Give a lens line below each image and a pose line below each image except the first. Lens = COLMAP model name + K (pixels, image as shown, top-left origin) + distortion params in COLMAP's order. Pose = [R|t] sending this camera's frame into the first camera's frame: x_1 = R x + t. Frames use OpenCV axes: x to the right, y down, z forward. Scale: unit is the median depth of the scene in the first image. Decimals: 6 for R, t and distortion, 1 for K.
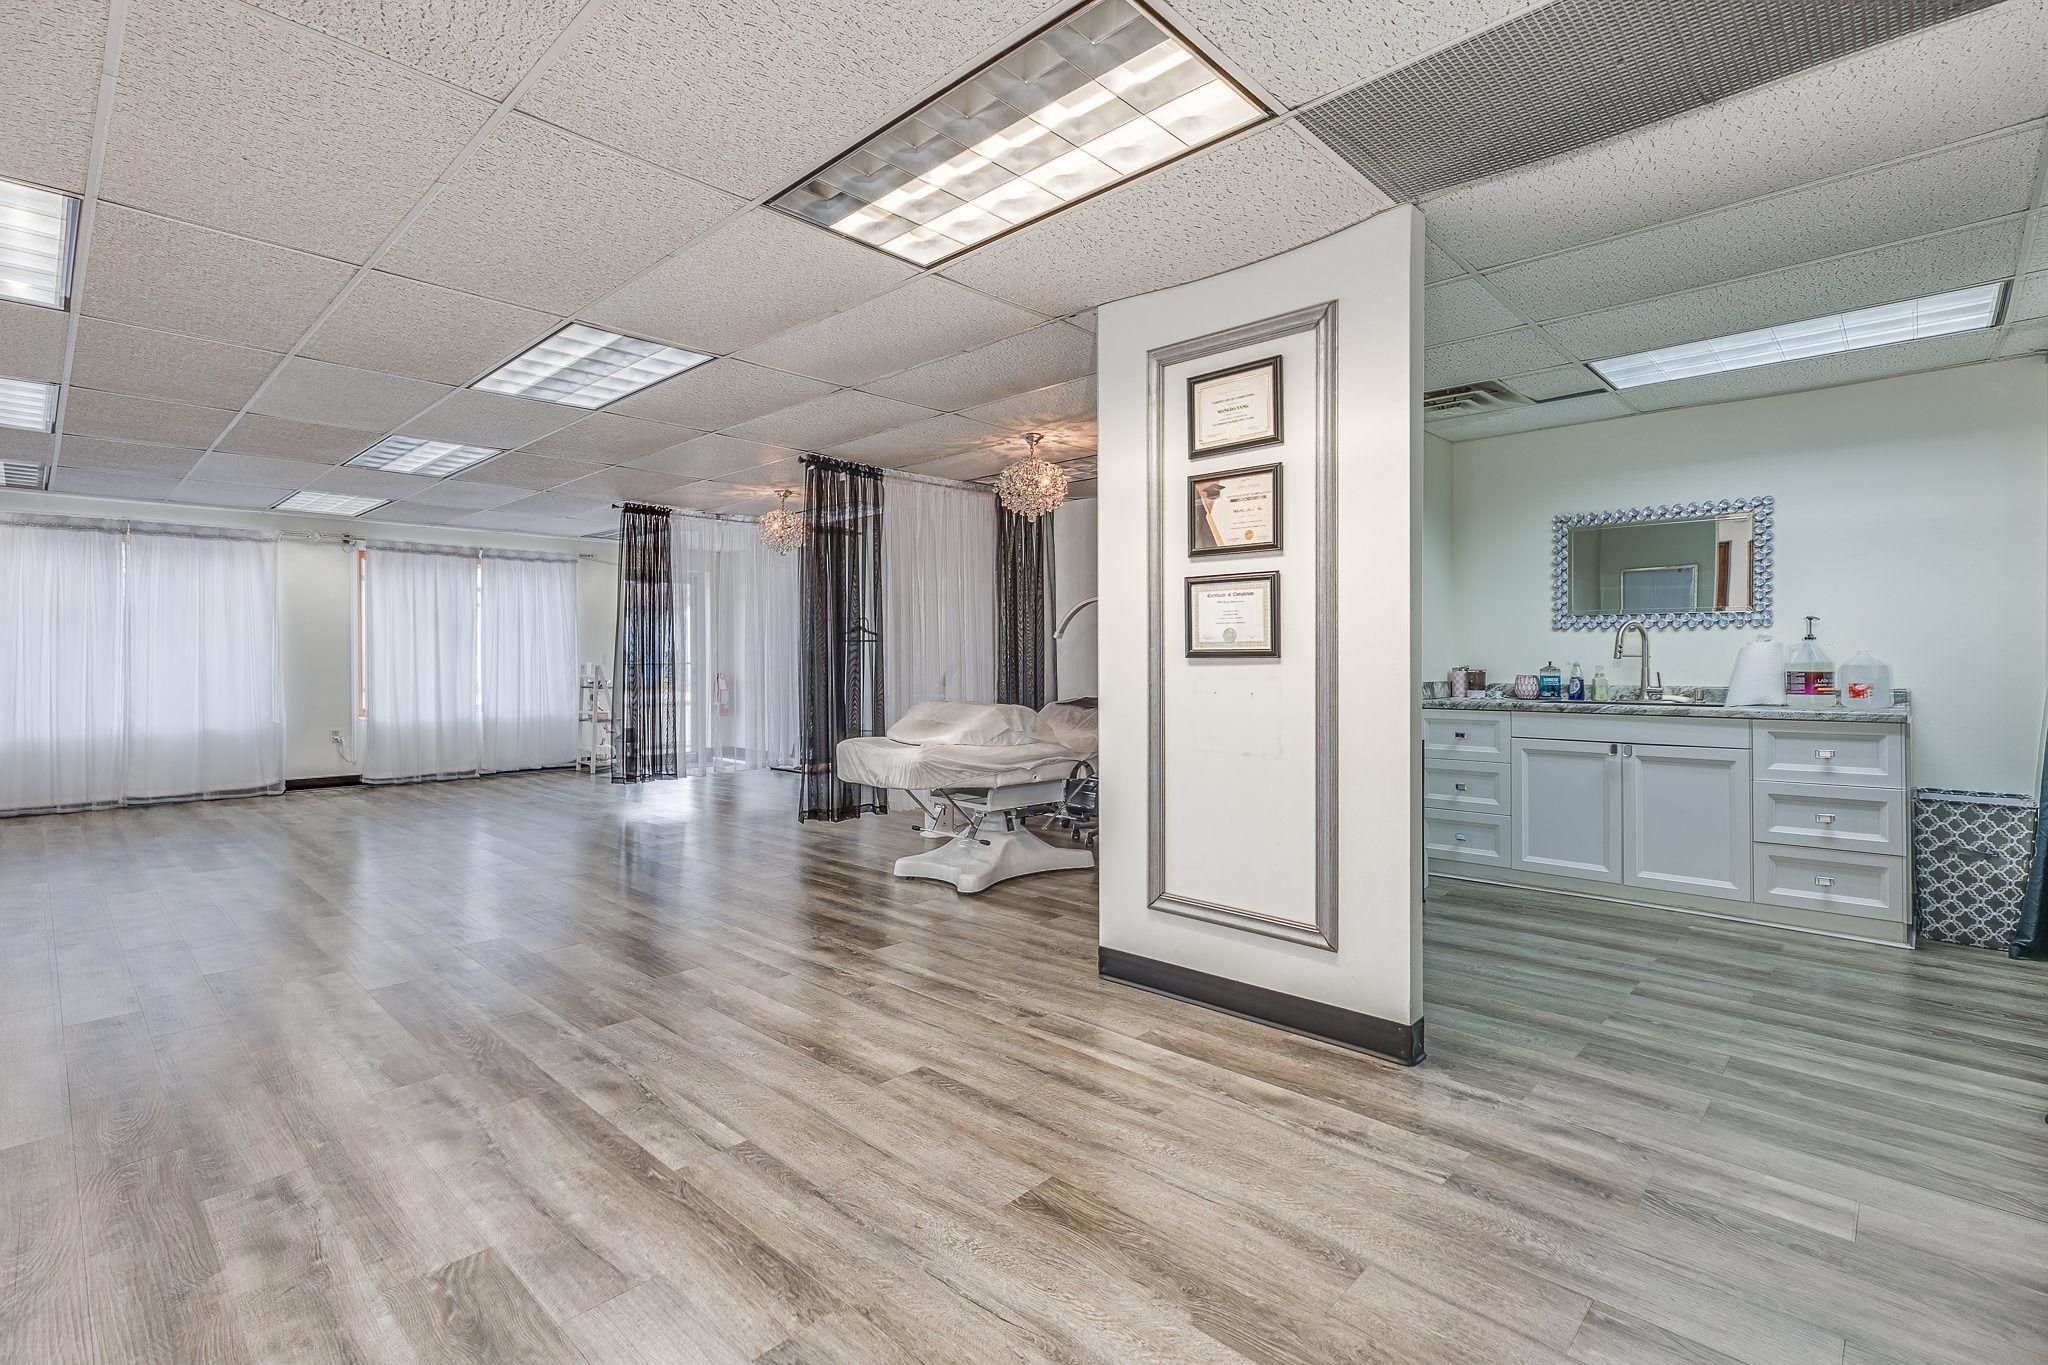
lens RADIAL K [[929.5, 0, 1013.7], [0, 929.5, 657.3], [0, 0, 1]] dist [0.002557, 0.000735]
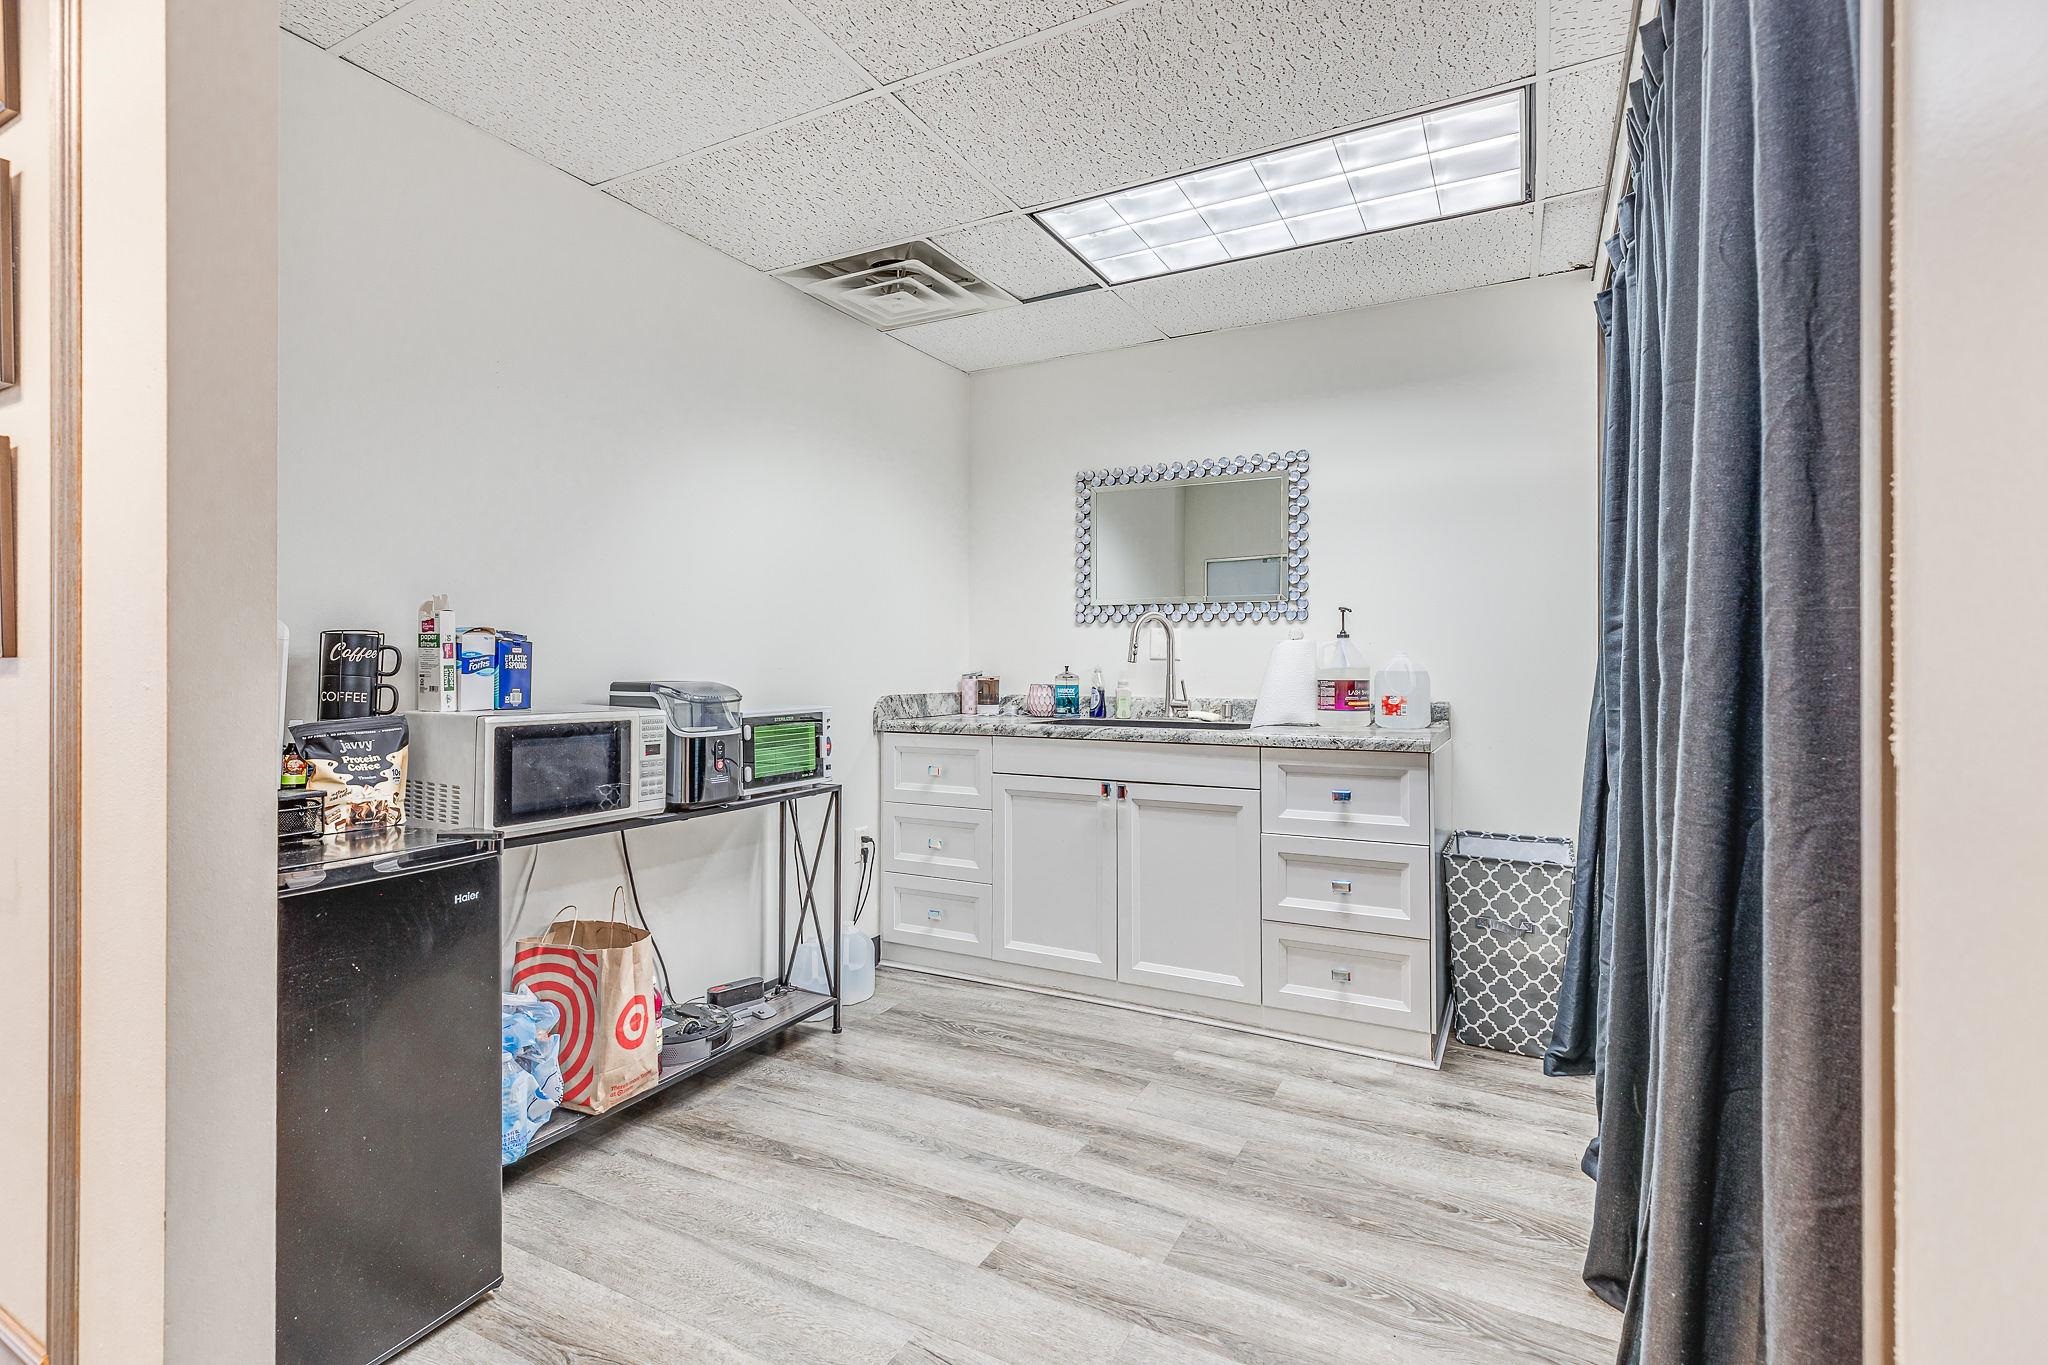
lens RADIAL K [[965.9, 0, 997.4], [0, 965.9, 651.6], [0, 0, 1]] dist [0.011463, 0.000079]
pose [[0.964414, 0.004279, 0.264364, 0.424296], [-0.002156, 0.999963, -0.008320, -0.000685], [-0.264390, 0.007454, 0.964387, 0.357011]]
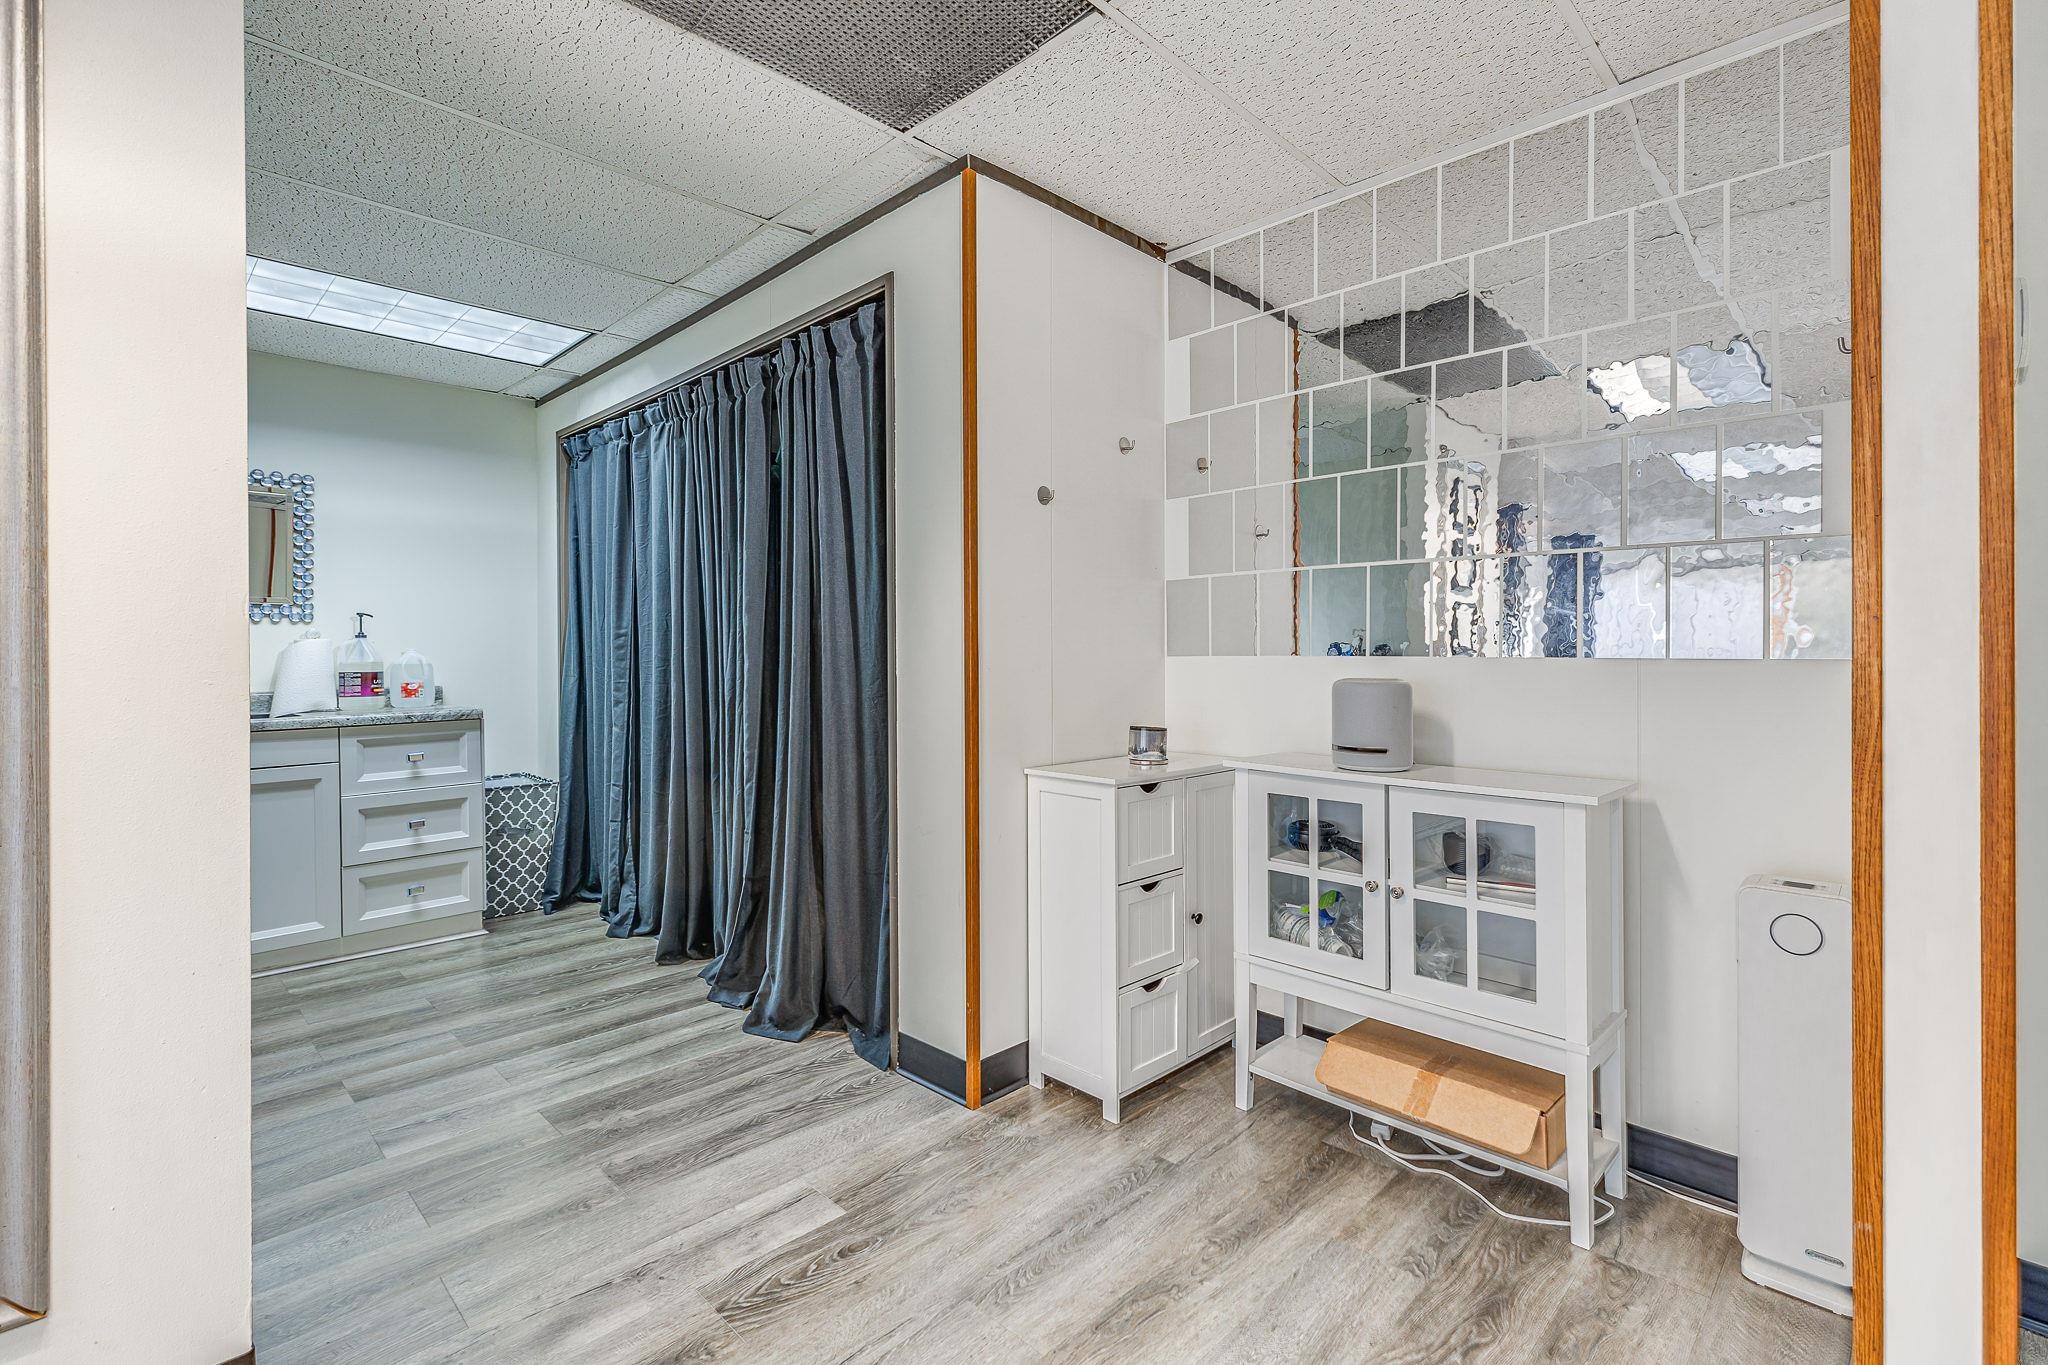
lens RADIAL K [[929.5, 0, 1013.7], [0, 929.5, 657.3], [0, 0, 1]] dist [0.002557, 0.000735]
pose [[0.033965, -0.009215, 0.999381, -0.060783], [0.008290, 0.999926, 0.008939, -0.002598], [-0.999389, 0.007981, 0.034039, 0.356702]]
